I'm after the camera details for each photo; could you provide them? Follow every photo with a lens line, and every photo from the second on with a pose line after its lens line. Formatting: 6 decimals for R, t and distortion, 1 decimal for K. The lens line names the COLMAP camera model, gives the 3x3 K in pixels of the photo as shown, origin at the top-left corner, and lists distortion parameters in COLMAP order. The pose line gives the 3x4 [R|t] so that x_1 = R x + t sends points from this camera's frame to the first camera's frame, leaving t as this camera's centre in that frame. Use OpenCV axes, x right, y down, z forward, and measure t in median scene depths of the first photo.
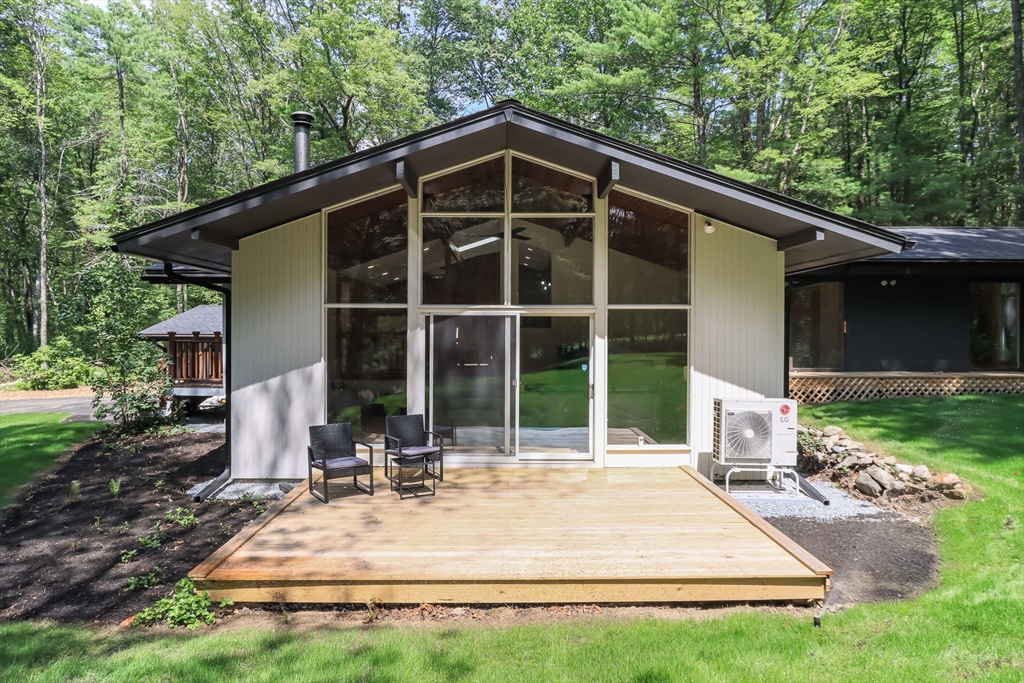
lens RADIAL K [[630.3, 0, 511.9], [0, 630.3, 339.6], [0, 0, 1]] dist [-0.015646, 0.001884]
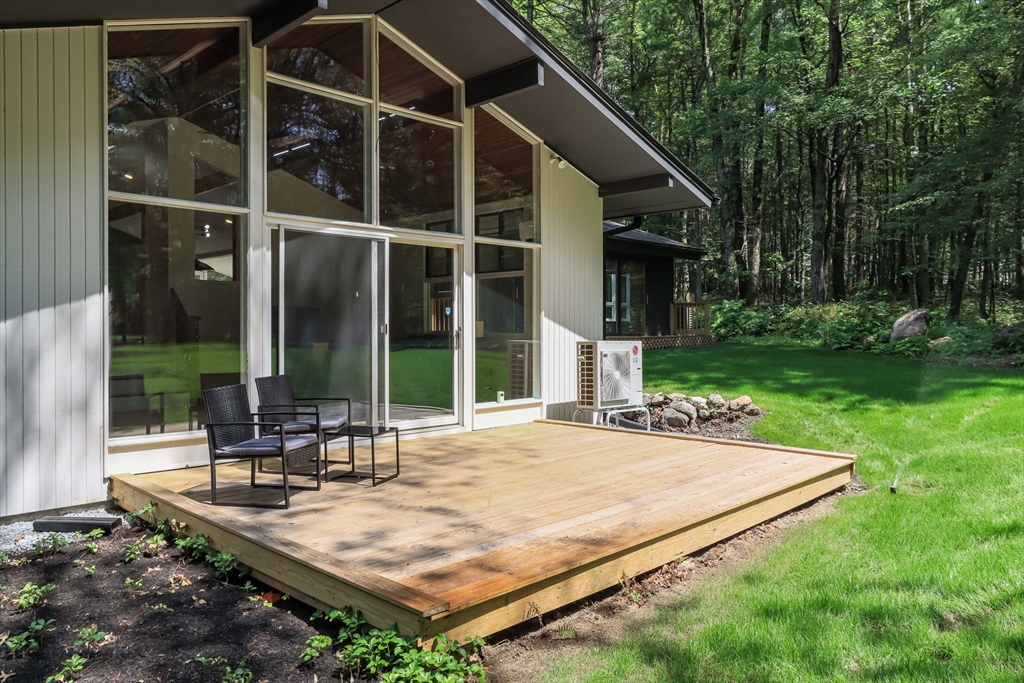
lens RADIAL K [[727.7, 0, 511.5], [0, 727.7, 336.3], [0, 0, 1]] dist [-0.011708, 0.002033]
pose [[0.705032, -0.011828, 0.709077, -0.502628], [0.014022, 0.999898, 0.002737, 0.076458], [-0.709037, 0.008013, 0.705125, 0.285340]]
